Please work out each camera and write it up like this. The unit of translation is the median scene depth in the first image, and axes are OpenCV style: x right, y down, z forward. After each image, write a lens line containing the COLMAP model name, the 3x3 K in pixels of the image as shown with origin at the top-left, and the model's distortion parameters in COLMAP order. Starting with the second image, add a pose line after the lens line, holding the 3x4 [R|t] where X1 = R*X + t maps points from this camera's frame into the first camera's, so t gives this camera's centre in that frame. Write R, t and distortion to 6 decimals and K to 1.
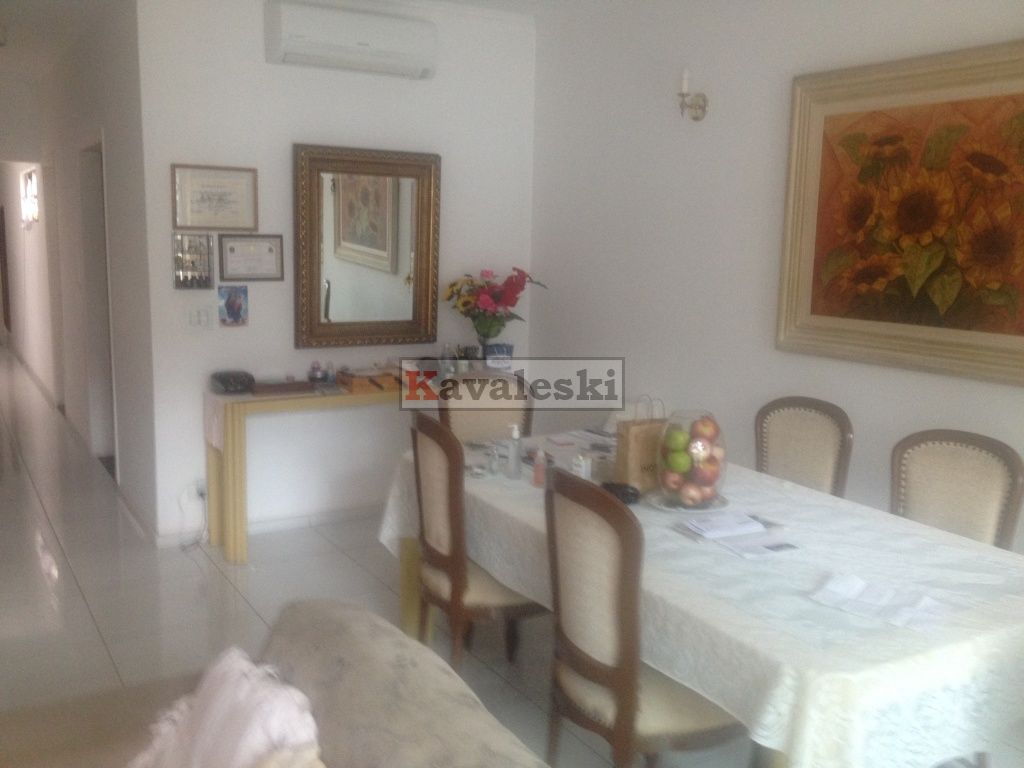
lens RADIAL K [[975.6, 0, 503.0], [0, 975.6, 384.0], [0, 0, 1]] dist [0.125196, -0.247748]
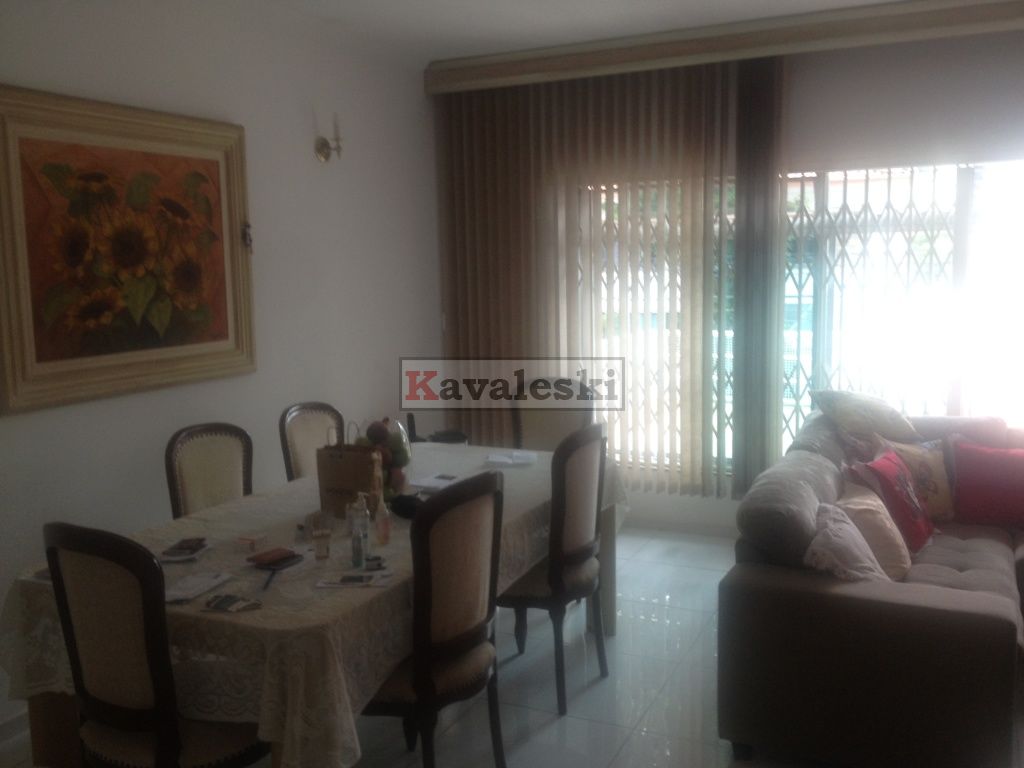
lens RADIAL K [[975.6, 0, 503.0], [0, 975.6, 384.0], [0, 0, 1]] dist [0.125196, -0.247748]
pose [[-0.571529, -0.110793, 0.813068, -0.710412], [0.135375, 0.964536, 0.226593, -0.218424], [-0.809338, 0.239574, -0.536262, 1.278775]]
